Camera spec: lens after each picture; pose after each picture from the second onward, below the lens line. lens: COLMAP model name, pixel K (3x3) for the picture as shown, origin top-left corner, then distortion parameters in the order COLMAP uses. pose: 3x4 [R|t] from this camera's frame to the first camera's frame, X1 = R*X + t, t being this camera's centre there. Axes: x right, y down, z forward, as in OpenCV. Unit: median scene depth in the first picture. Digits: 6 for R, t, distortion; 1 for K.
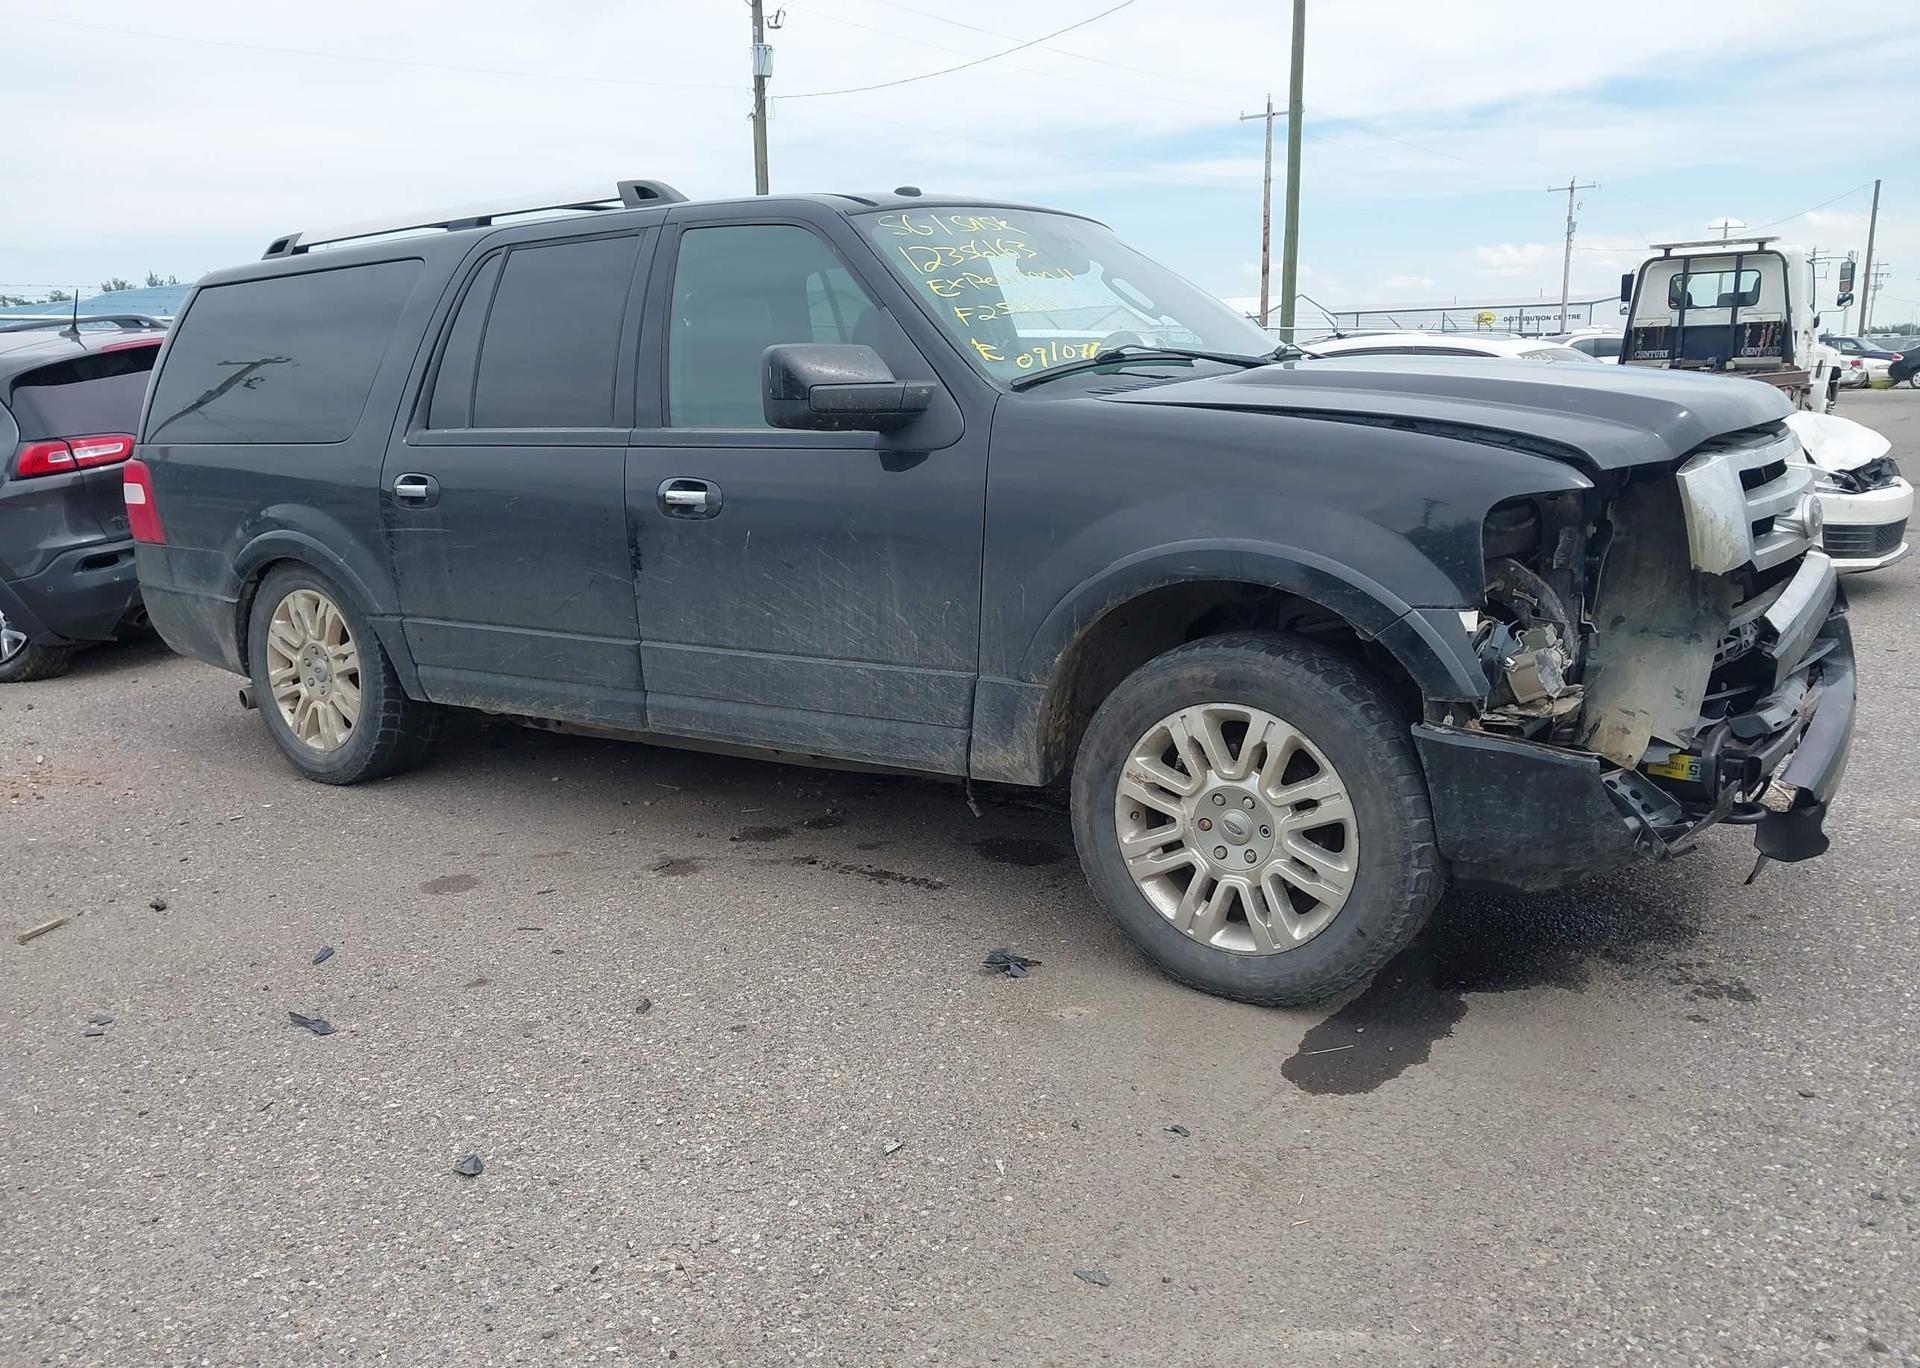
lens RADIAL K [[1527.3, 0, 965.1], [0, 1527.3, 679.2], [0, 0, 1]] dist [0.058444, -0.086720]
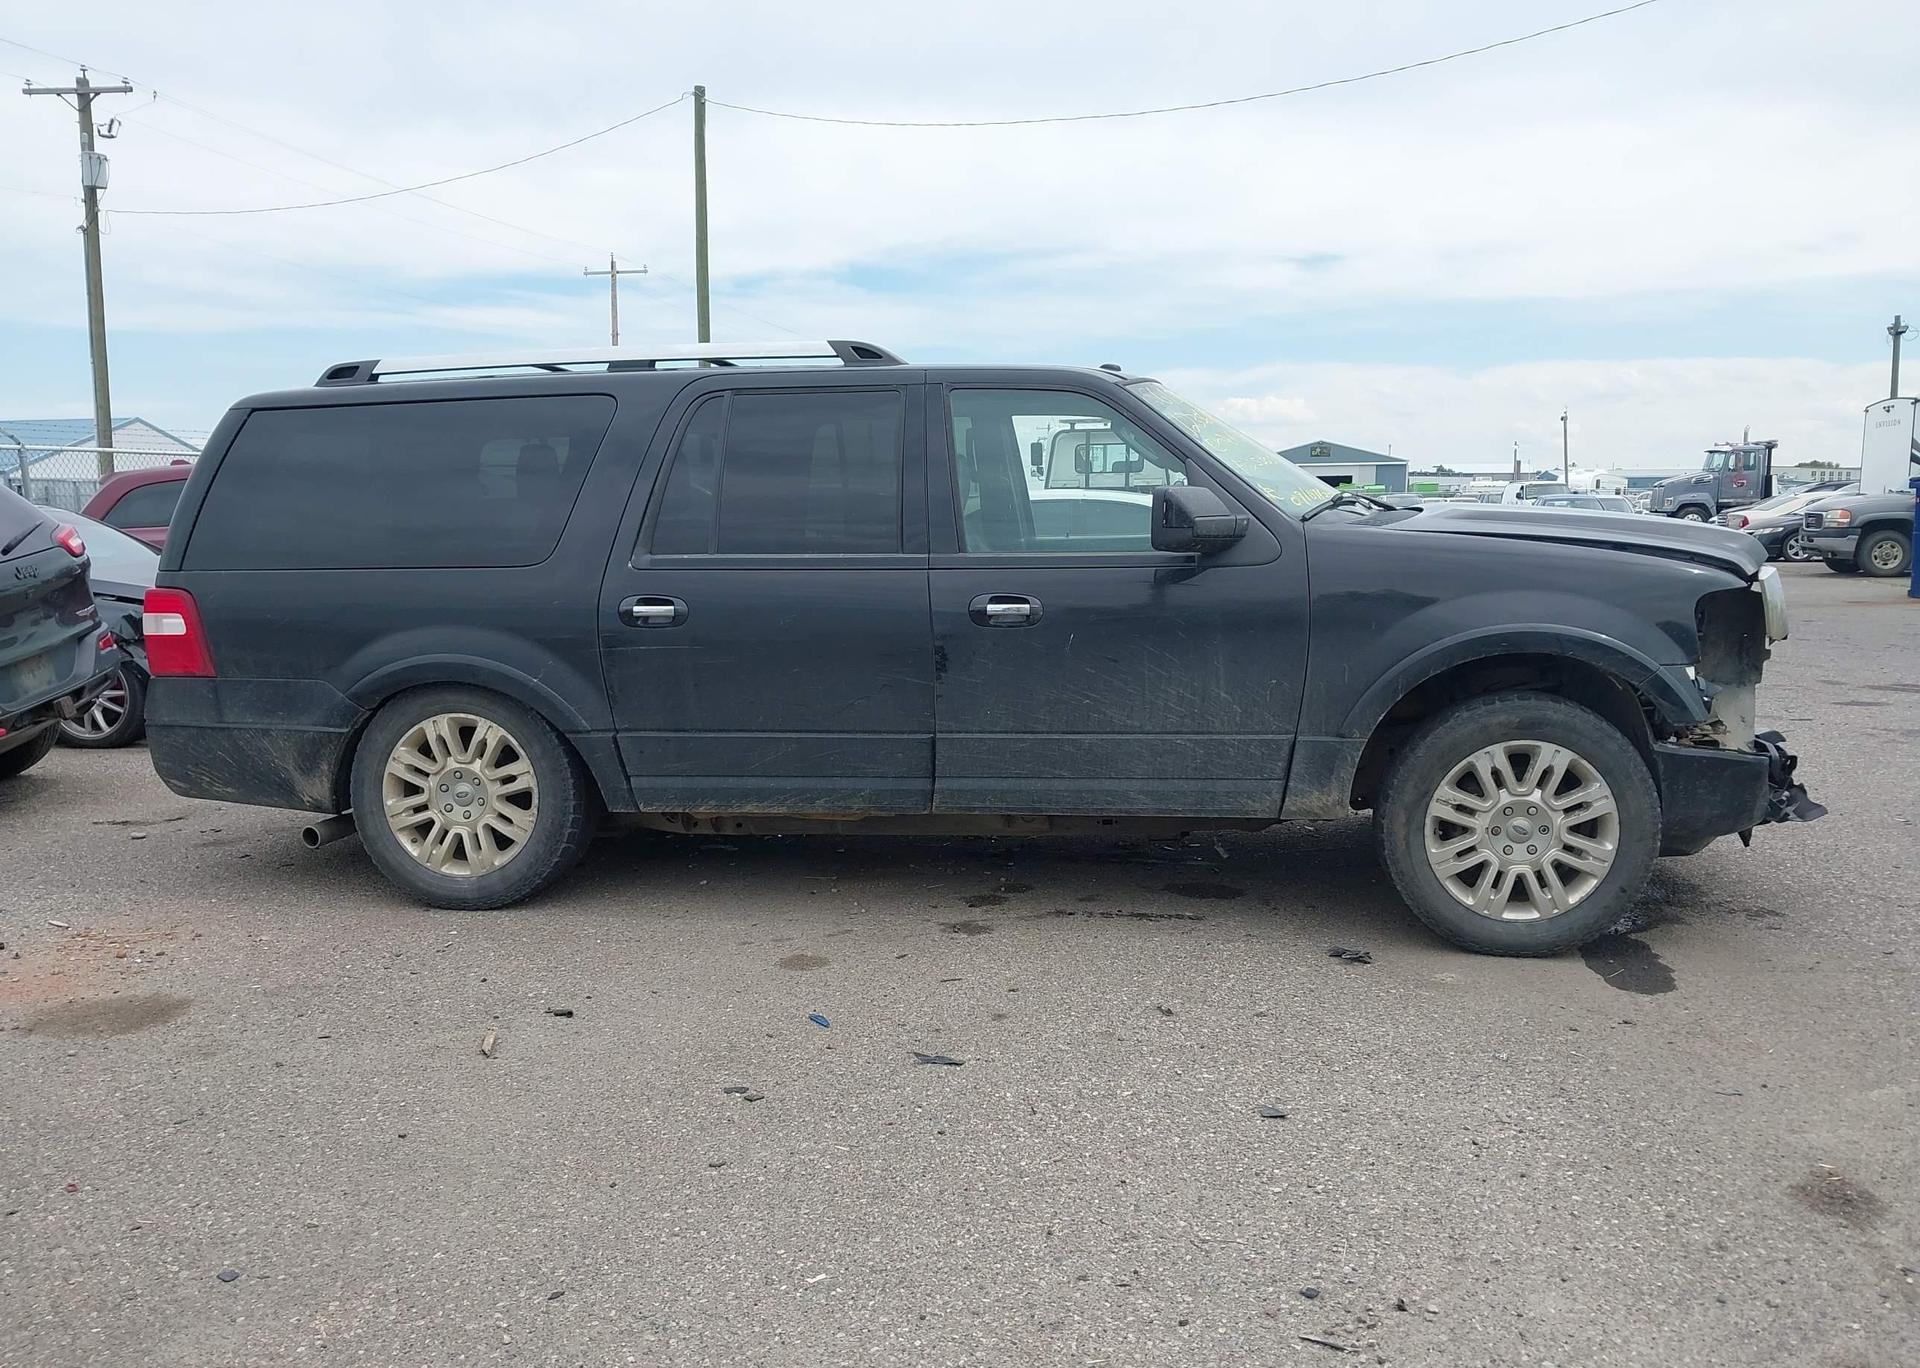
lens RADIAL K [[1527.3, 0, 968.6], [0, 1527.3, 678.3], [0, 0, 1]] dist [0.058444, -0.086720]
pose [[0.898048, -0.030613, 0.438832, -0.812855], [0.071889, 0.994378, -0.077747, 0.029034], [-0.433984, 0.101368, 0.895199, -0.053451]]
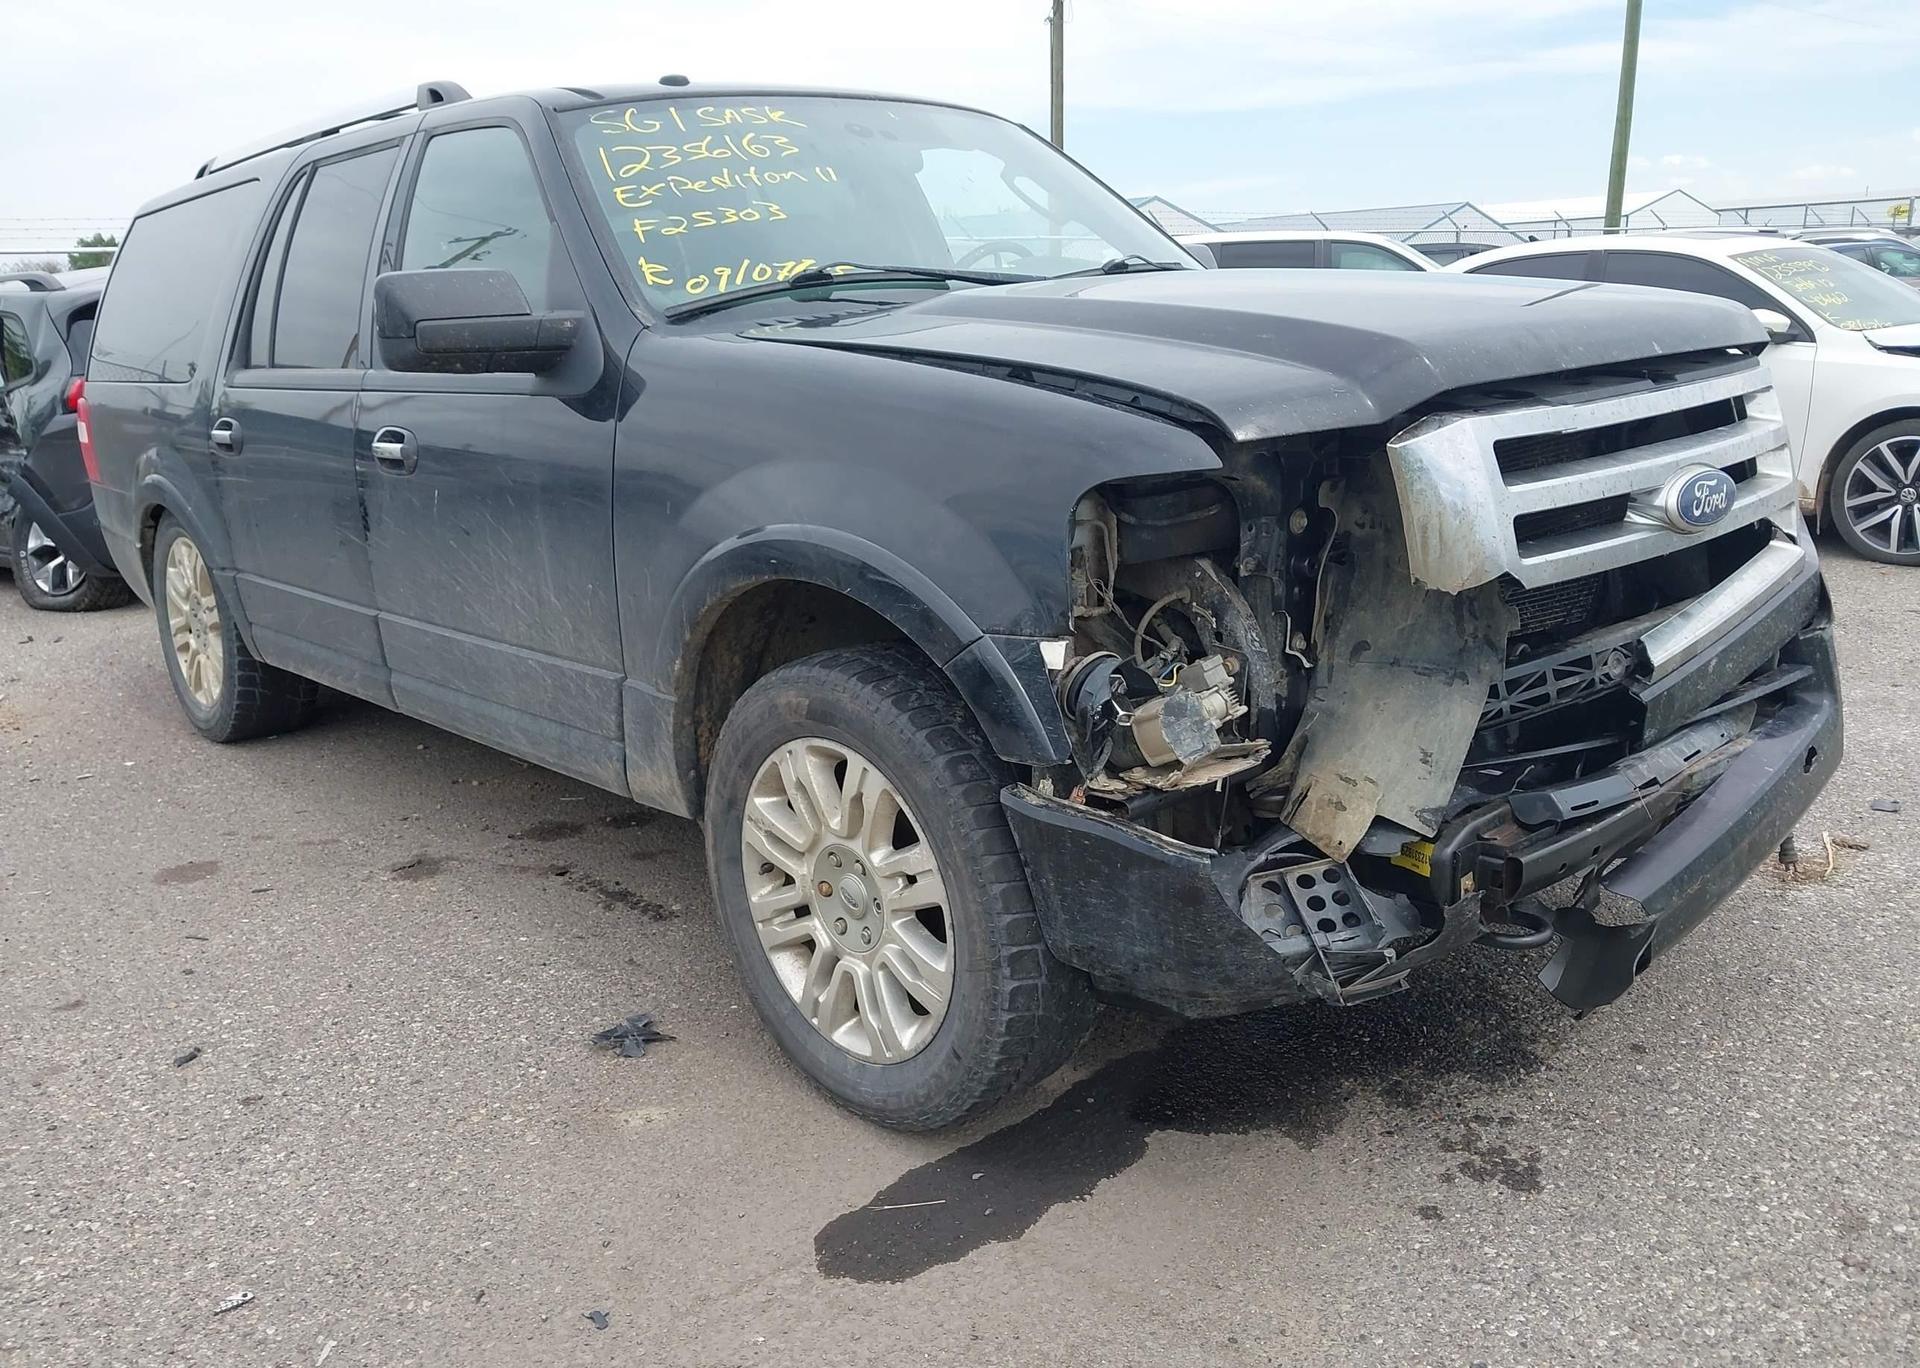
lens RADIAL K [[1527.3, 0, 968.5], [0, 1527.3, 682.1], [0, 0, 1]] dist [0.058444, -0.086720]
pose [[0.976378, 0.038896, -0.212539, 0.360553], [-0.027110, 0.997943, 0.058091, -0.052909], [0.214361, -0.050957, 0.975424, 0.241021]]
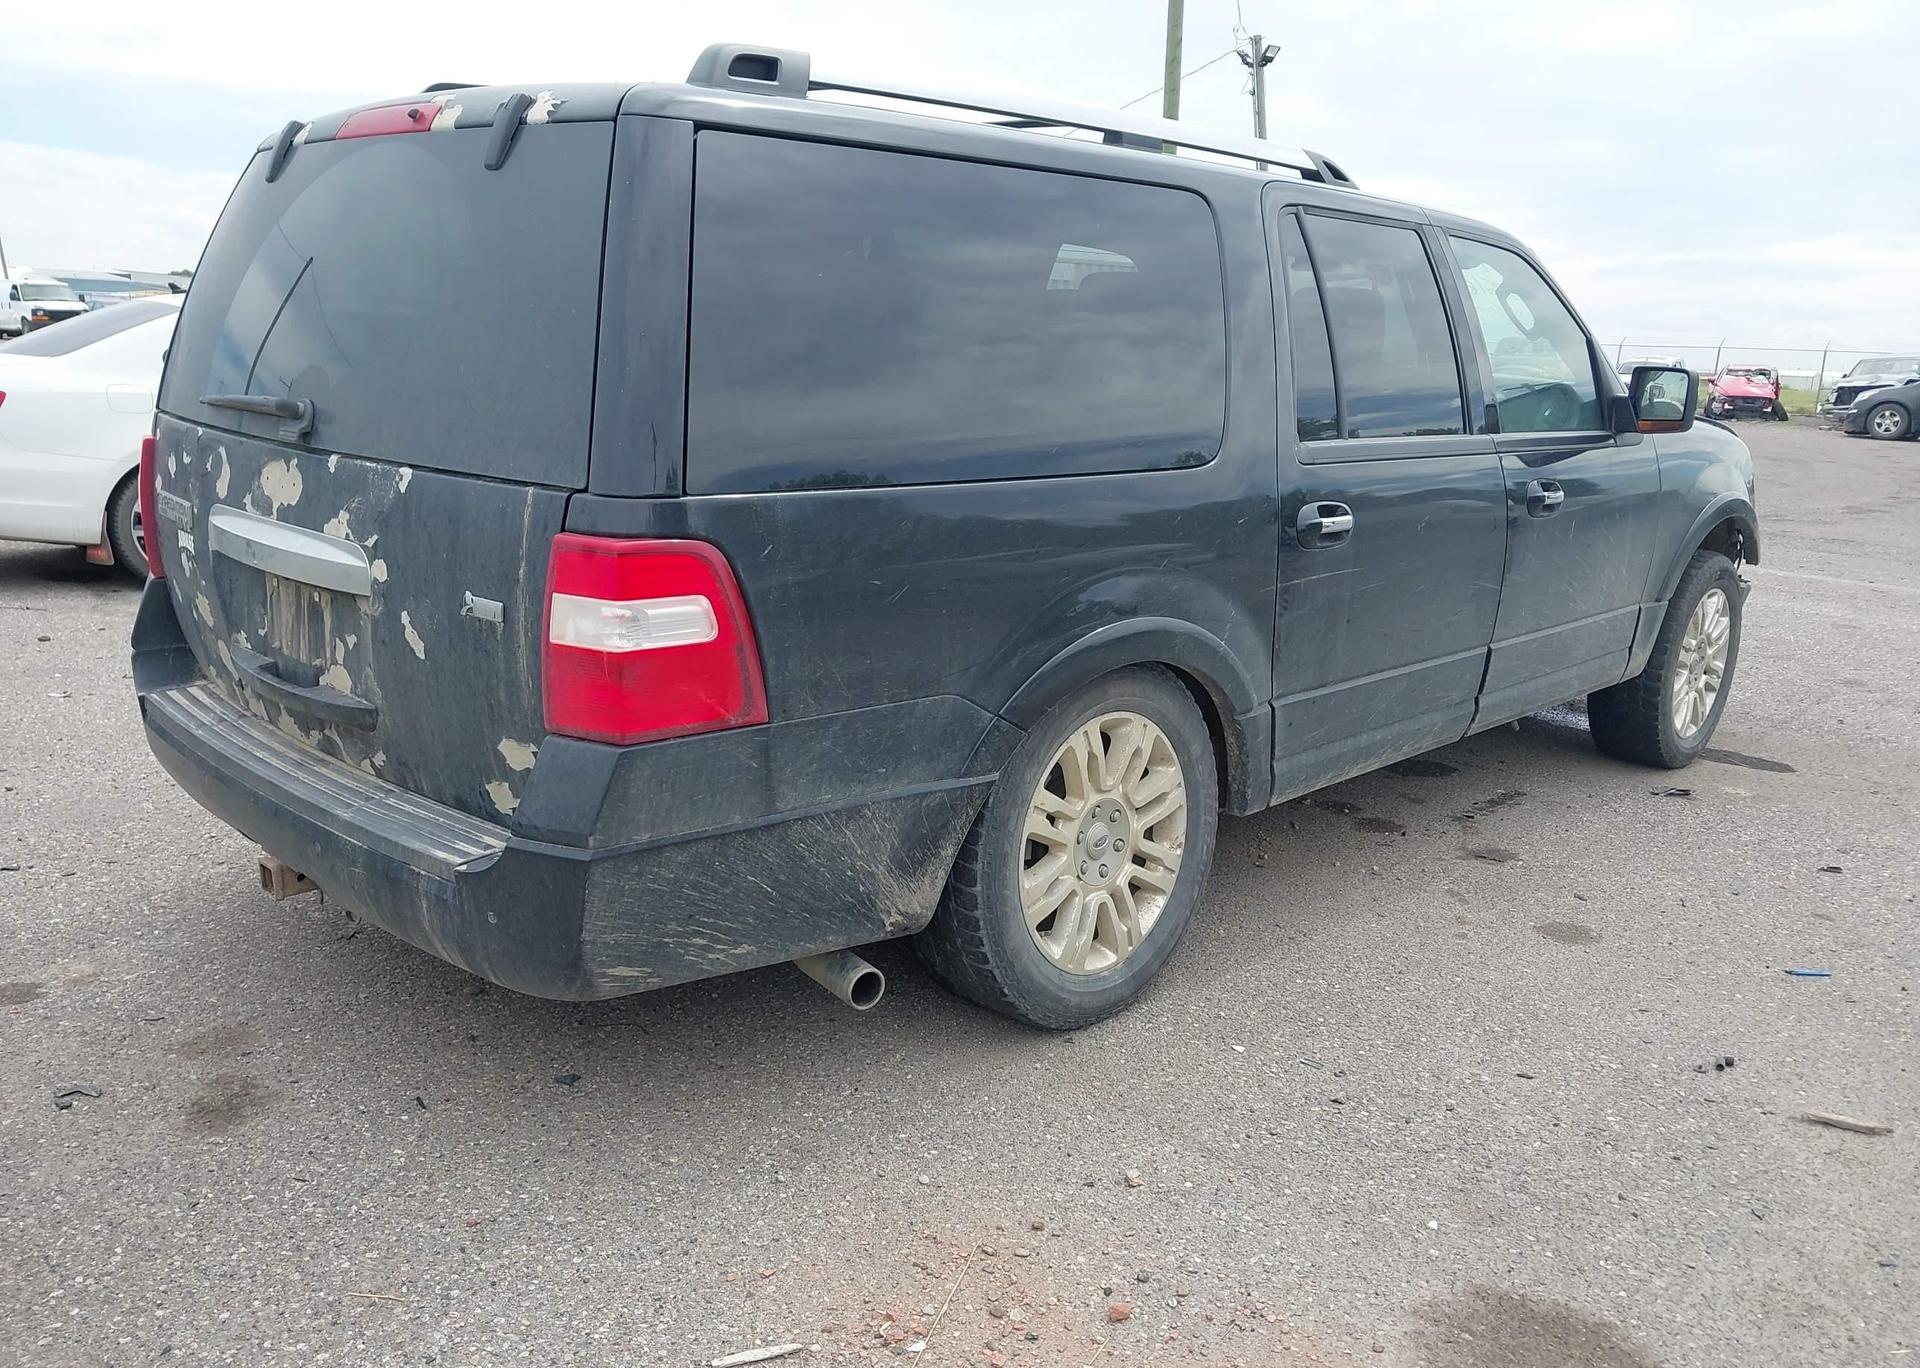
lens RADIAL K [[1527.3, 0, 996.6], [0, 1527.3, 693.0], [0, 0, 1]] dist [0.058444, -0.086720]
pose [[0.147170, -0.188255, 0.971031, -1.454407], [0.151536, 0.974422, 0.165946, -0.246345], [-0.977434, 0.122724, 0.171933, 1.342433]]
